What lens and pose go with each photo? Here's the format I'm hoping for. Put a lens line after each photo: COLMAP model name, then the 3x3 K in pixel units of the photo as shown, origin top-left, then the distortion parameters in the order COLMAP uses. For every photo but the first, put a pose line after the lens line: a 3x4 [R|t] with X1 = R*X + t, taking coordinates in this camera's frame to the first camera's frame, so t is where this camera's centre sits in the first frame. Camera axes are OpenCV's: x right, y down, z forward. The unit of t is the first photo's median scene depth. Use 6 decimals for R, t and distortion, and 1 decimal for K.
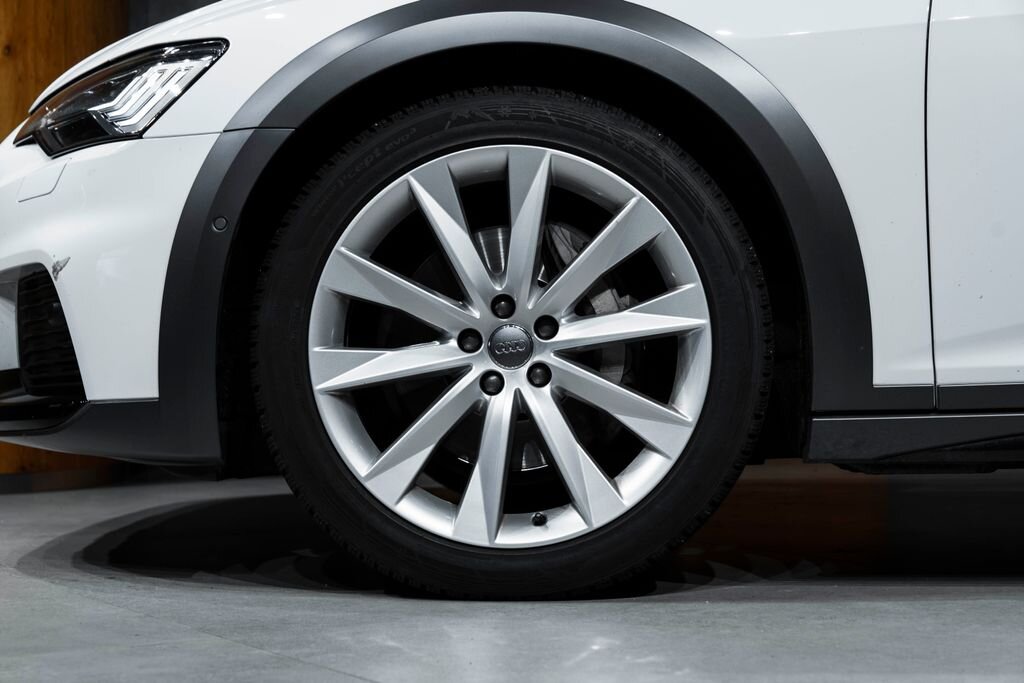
lens RADIAL K [[1793.7, 0, 514.2], [0, 1793.7, 340.1], [0, 0, 1]] dist [0.004288, 0.000000]
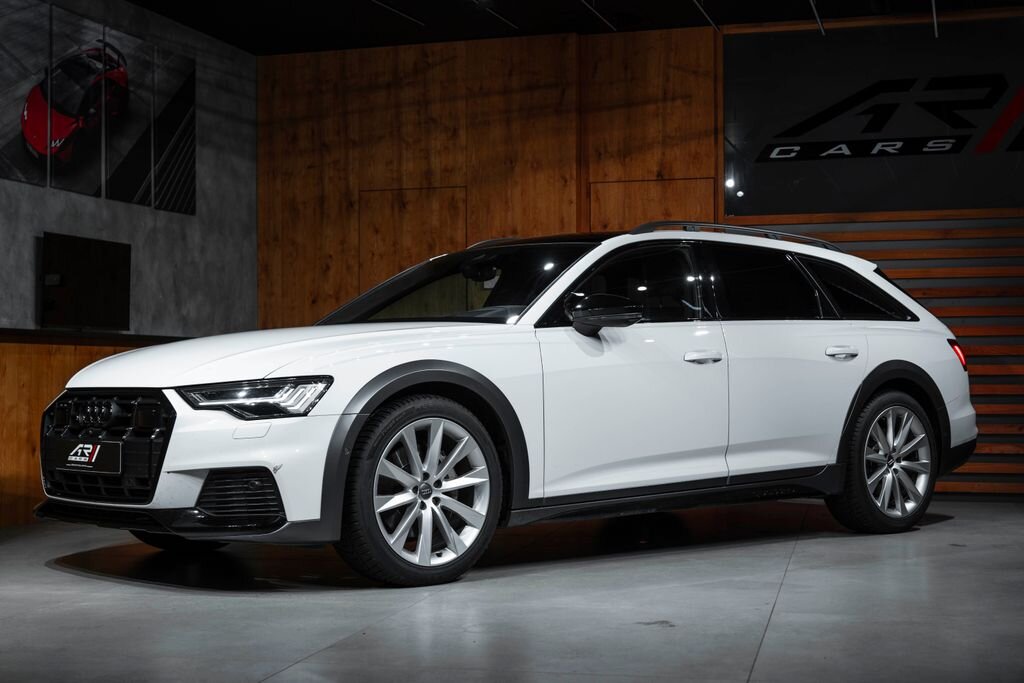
lens RADIAL K [[1624.7, 0, 511.6], [0, 1624.7, 341.1], [0, 0, 1]] dist [0.014937, 0.000000]
pose [[0.730738, 0.009186, 0.682596, -1.597634], [0.002882, 0.999859, -0.016540, -0.183761], [-0.682652, 0.014054, 0.730608, -0.889635]]
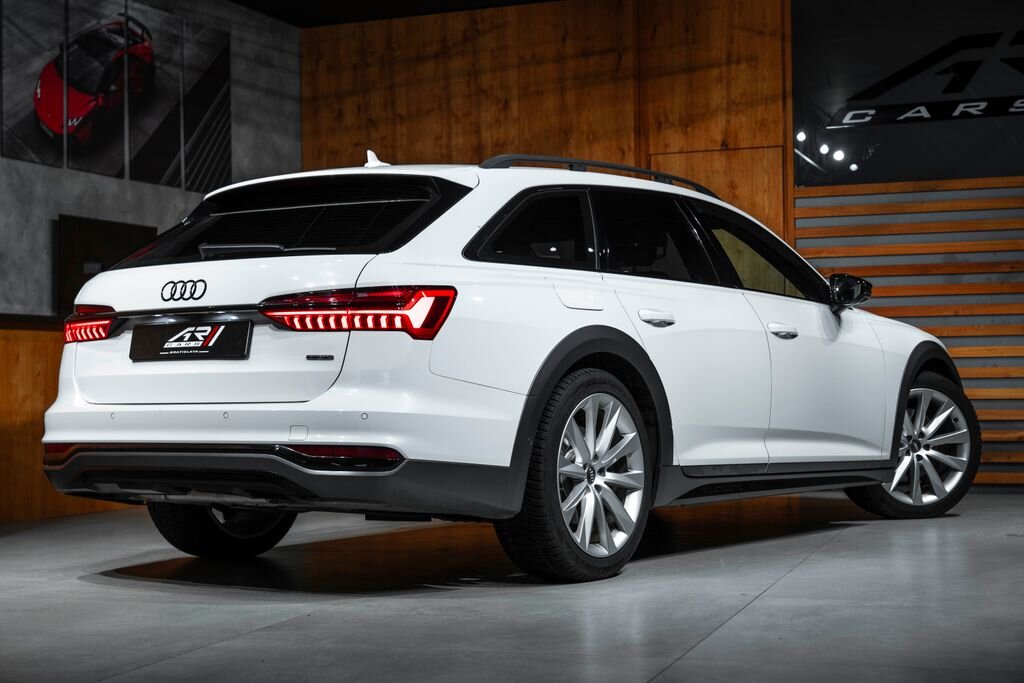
lens RADIAL K [[1757.2, 0, 511.9], [0, 1757.2, 342.9], [0, 0, 1]] dist [0.010518, 0.000000]
pose [[0.785688, 0.000525, 0.618623, -1.454549], [0.012699, 0.999775, -0.016977, -0.140576], [-0.618493, 0.021194, 0.785505, -1.071853]]
